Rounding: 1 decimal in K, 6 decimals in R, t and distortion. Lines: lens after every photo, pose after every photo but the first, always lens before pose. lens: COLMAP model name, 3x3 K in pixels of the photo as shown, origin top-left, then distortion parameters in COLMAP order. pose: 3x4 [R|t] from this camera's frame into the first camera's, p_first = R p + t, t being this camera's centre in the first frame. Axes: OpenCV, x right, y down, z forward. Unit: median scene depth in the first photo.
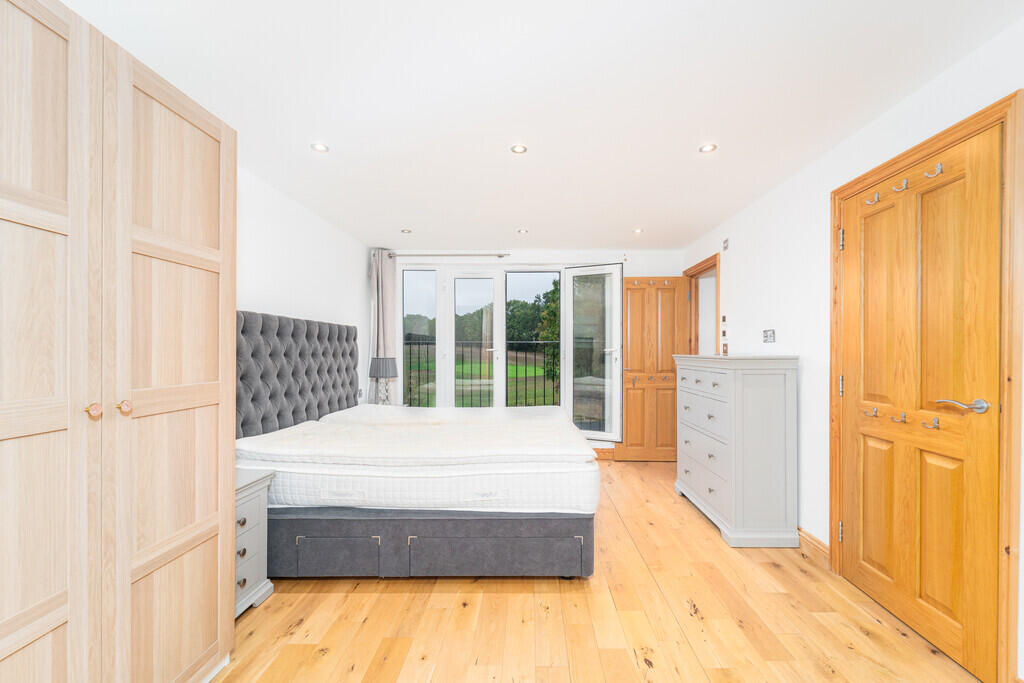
lens RADIAL K [[417.8, 0, 513.8], [0, 417.8, 355.7], [0, 0, 1]] dist [-0.000033, -0.000007]
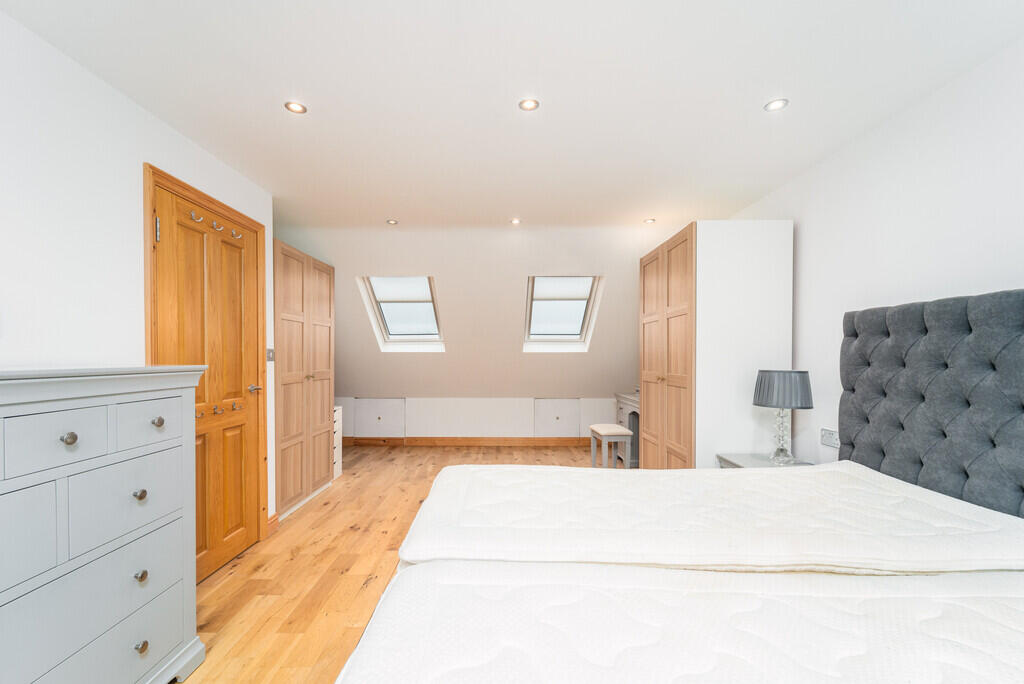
lens RADIAL K [[417.8, 0, 513.8], [0, 417.8, 356.2], [0, 0, 1]] dist [-0.000033, -0.000007]
pose [[-0.997196, -0.002034, -0.074801, 0.130311], [-0.002620, 0.999967, 0.007727, -0.026030], [0.074783, 0.007901, -0.997169, 2.355691]]
